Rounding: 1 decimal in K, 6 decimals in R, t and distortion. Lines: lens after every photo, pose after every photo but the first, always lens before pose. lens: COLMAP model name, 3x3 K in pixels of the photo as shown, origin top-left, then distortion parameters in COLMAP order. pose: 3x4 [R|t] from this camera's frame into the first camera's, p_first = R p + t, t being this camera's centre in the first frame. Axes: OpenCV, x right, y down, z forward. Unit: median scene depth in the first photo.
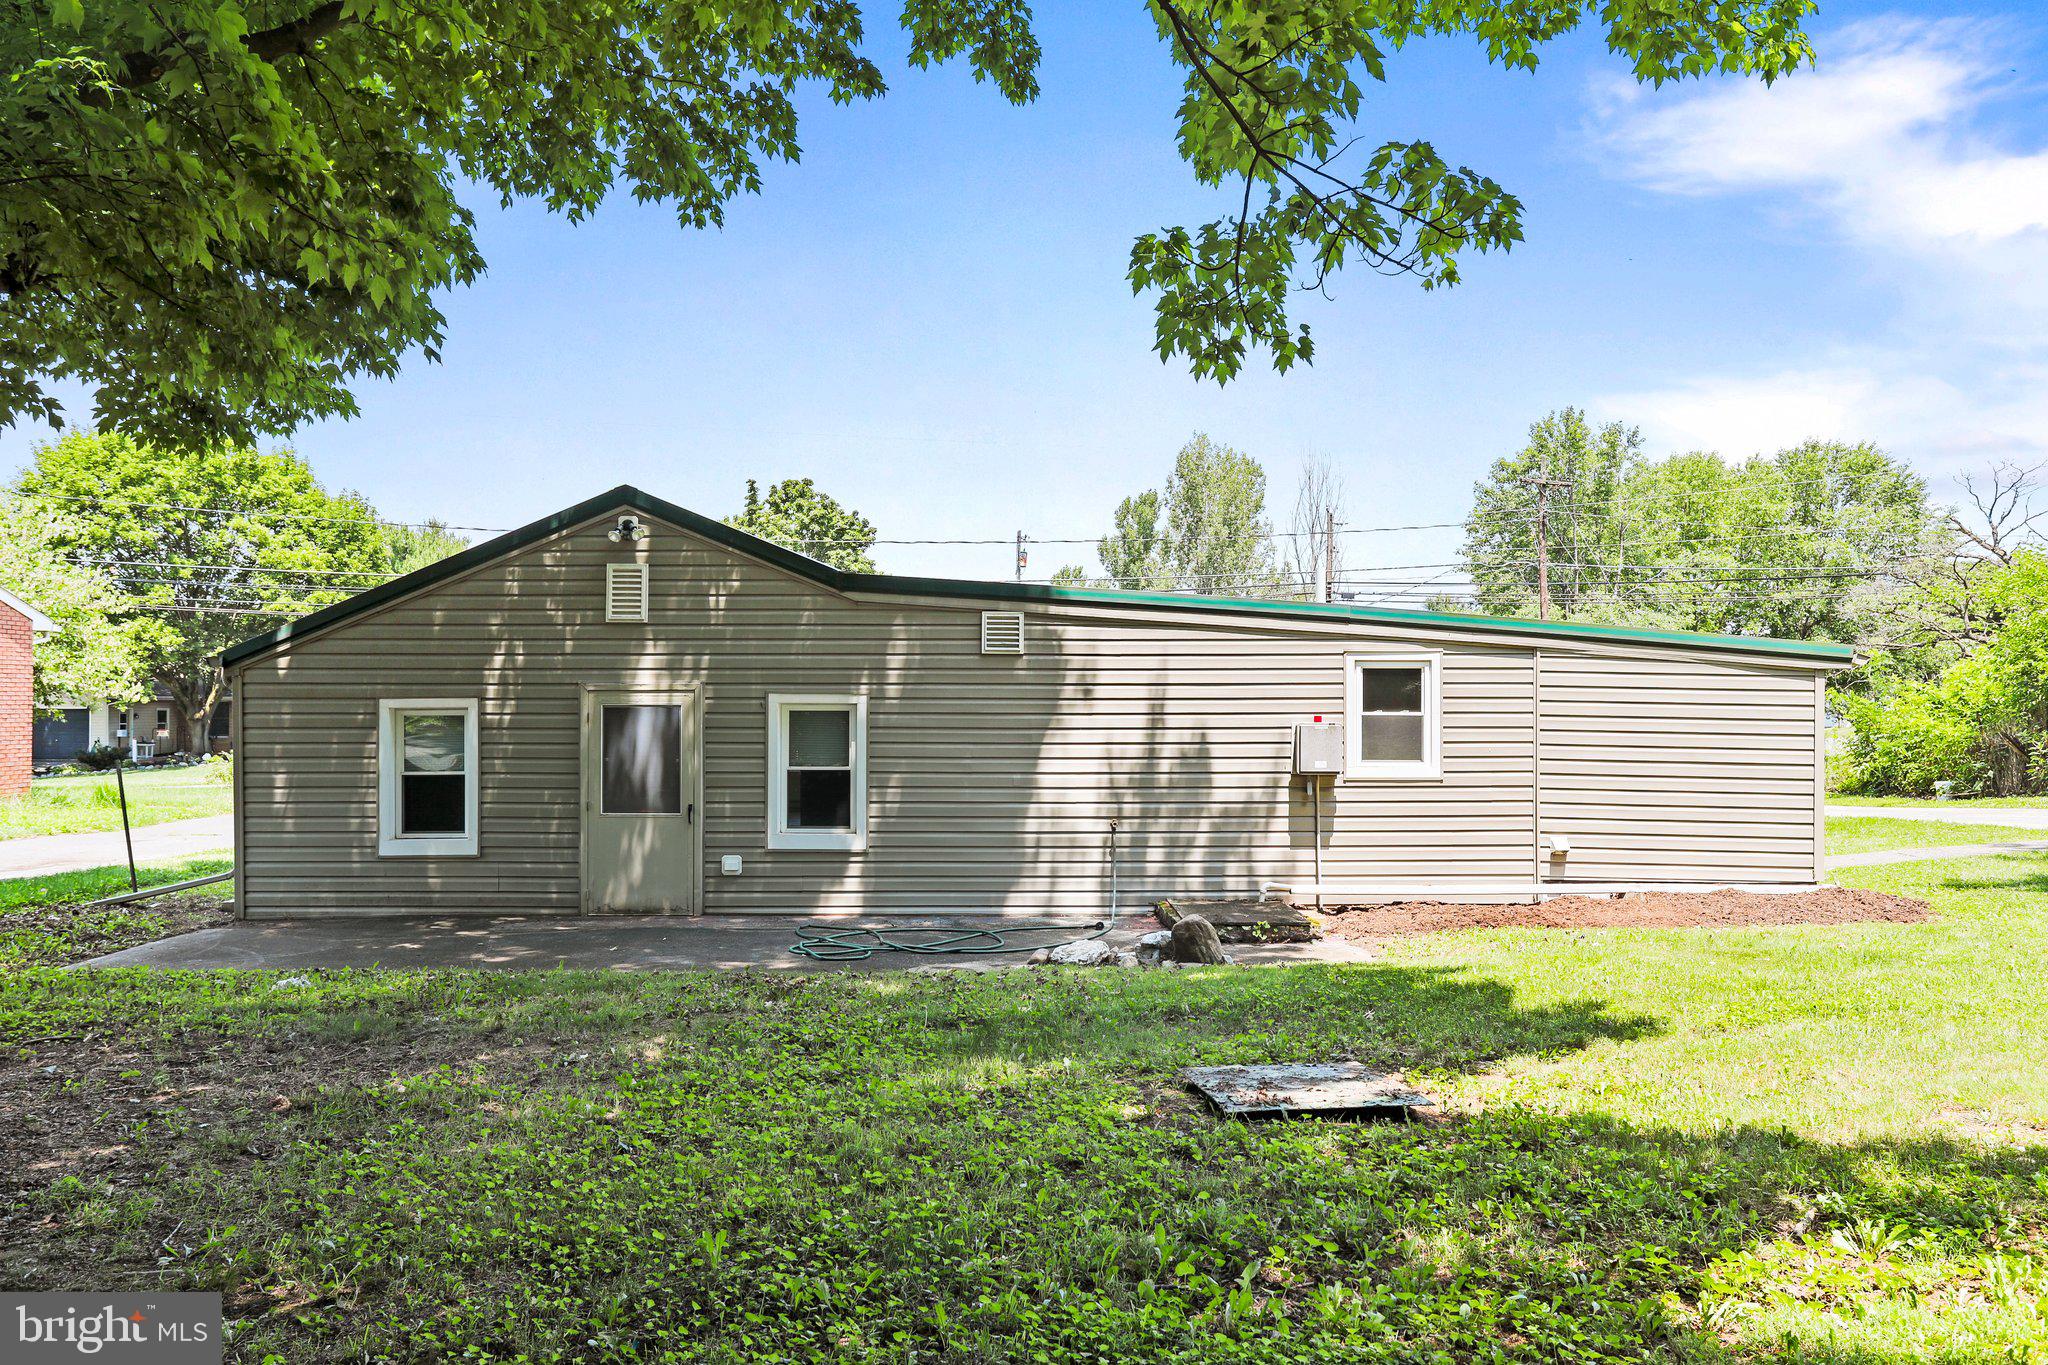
lens RADIAL K [[1579.8, 0, 1025.5], [0, 1579.8, 691.2], [0, 0, 1]] dist [-0.031258, 0.005792]
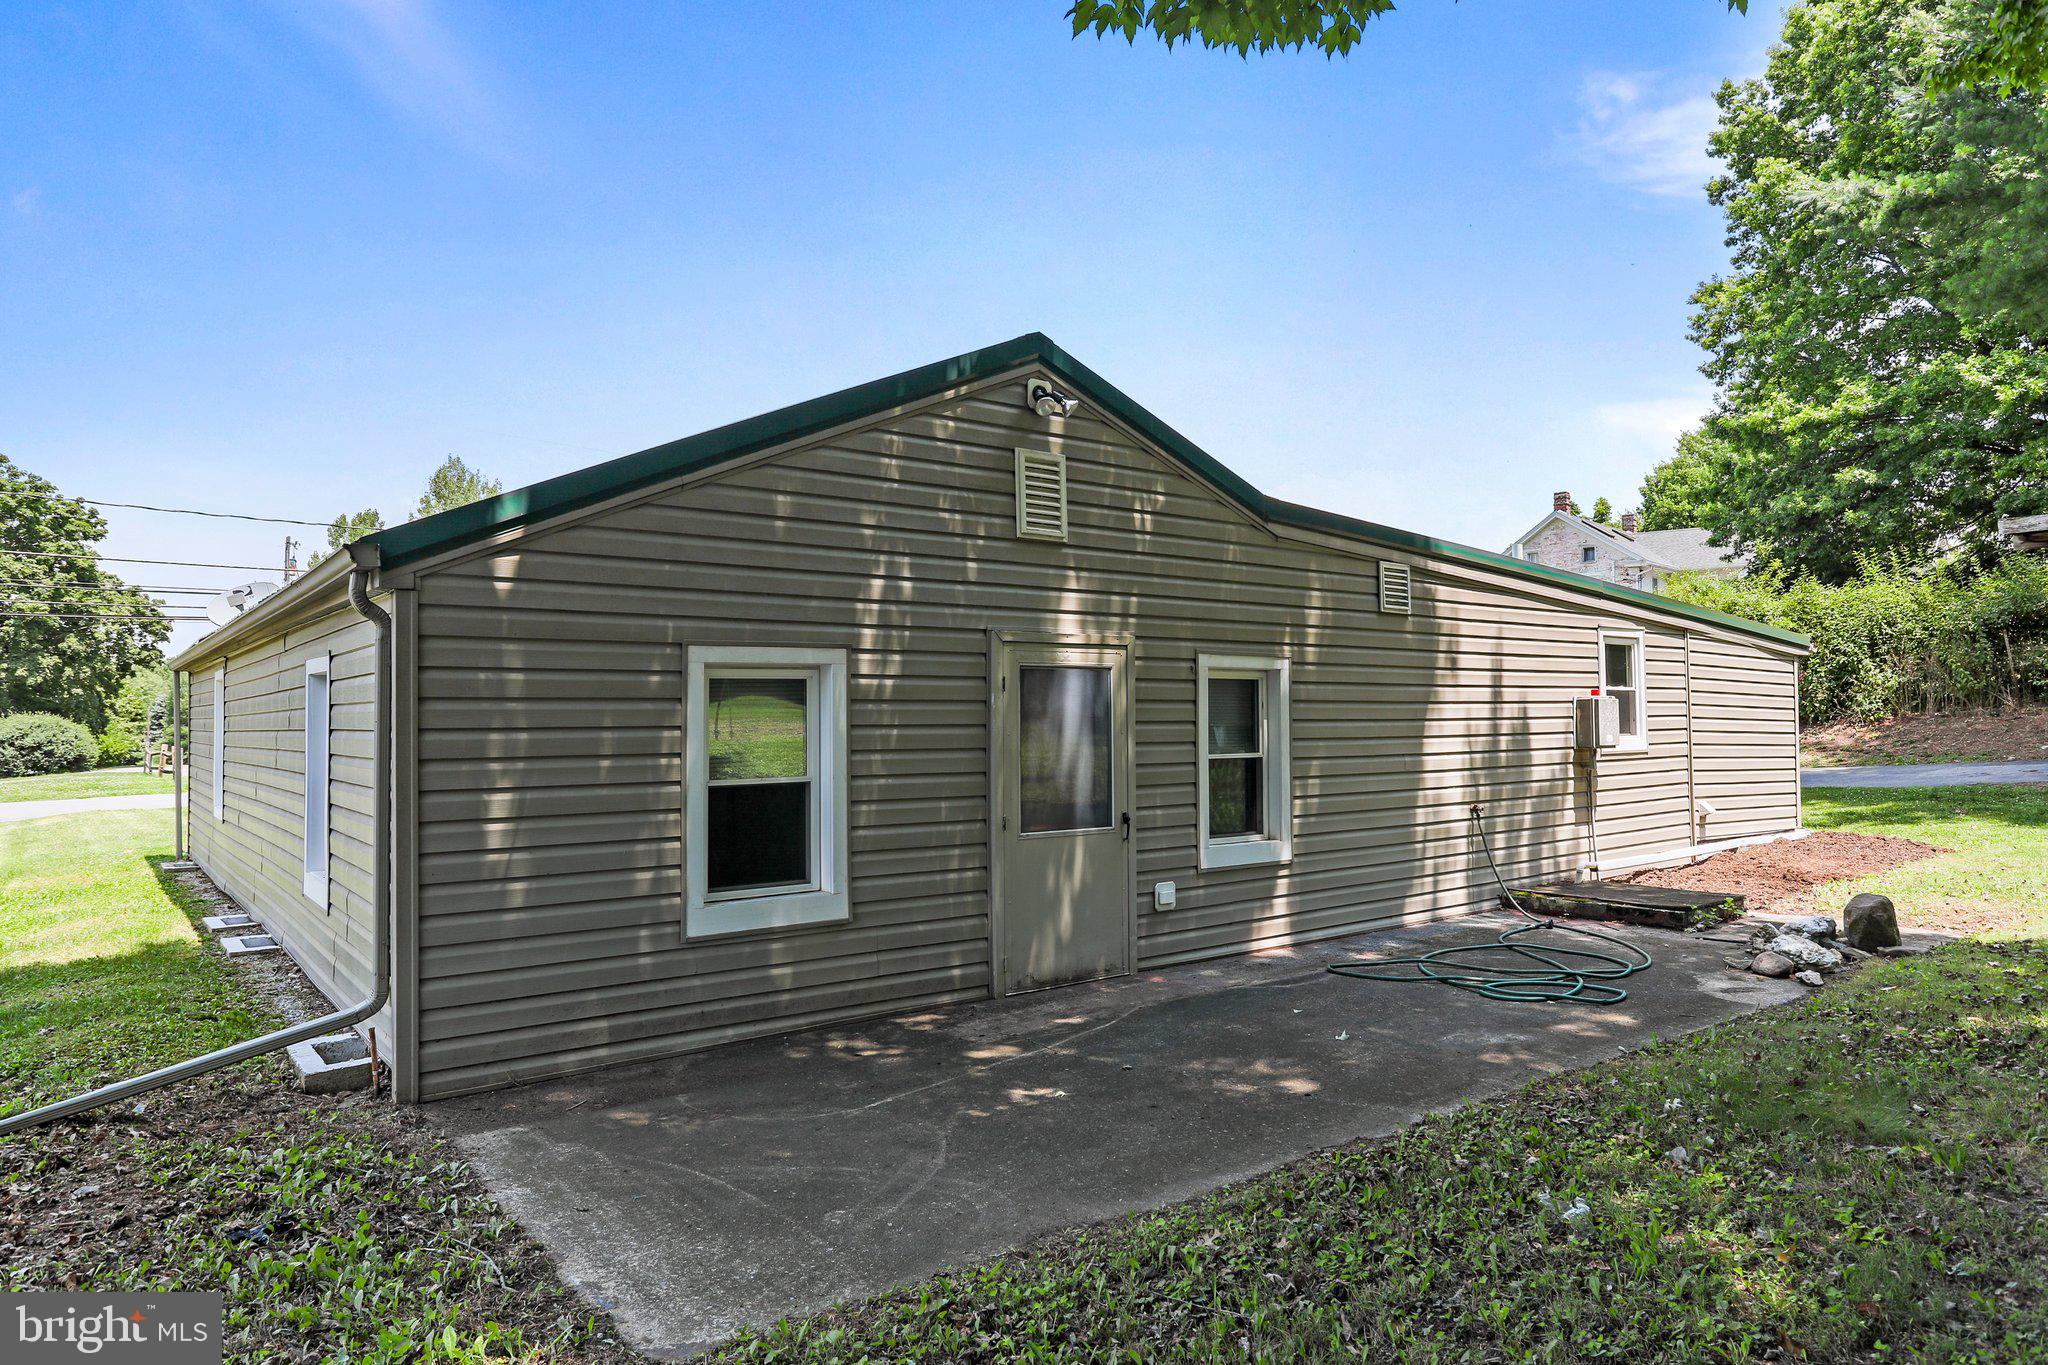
lens RADIAL K [[1283.3, 0, 1024.9], [0, 1283.3, 679.2], [0, 0, 1]] dist [-0.050410, 0.000598]
pose [[0.797321, 0.012359, 0.603430, -0.580589], [-0.000591, 0.999806, -0.019696, 0.024865], [-0.603556, 0.015347, 0.797173, 0.579639]]
